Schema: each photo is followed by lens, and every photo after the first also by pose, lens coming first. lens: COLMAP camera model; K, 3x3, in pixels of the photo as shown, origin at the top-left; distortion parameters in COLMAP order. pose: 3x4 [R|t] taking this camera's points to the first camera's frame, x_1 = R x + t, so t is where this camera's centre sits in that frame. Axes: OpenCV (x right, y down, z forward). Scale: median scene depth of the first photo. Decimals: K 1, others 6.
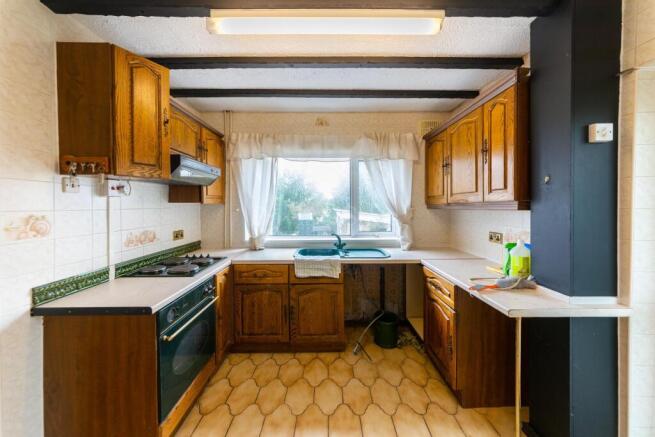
lens RADIAL K [[232.3, 0, 327.4], [0, 232.3, 215.4], [0, 0, 1]] dist [0.013101, -0.000038]
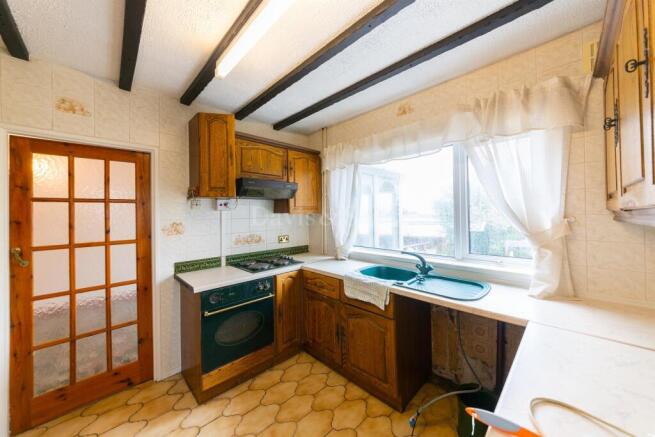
lens RADIAL K [[237.7, 0, 327.5], [0, 237.7, 218.5], [0, 0, 1]] dist [0.012336, -0.000021]
pose [[0.694981, 0.006514, -0.718999, 0.469696], [-0.020770, 0.999724, -0.011018, -0.018502], [0.718728, 0.022591, 0.694924, 0.304961]]
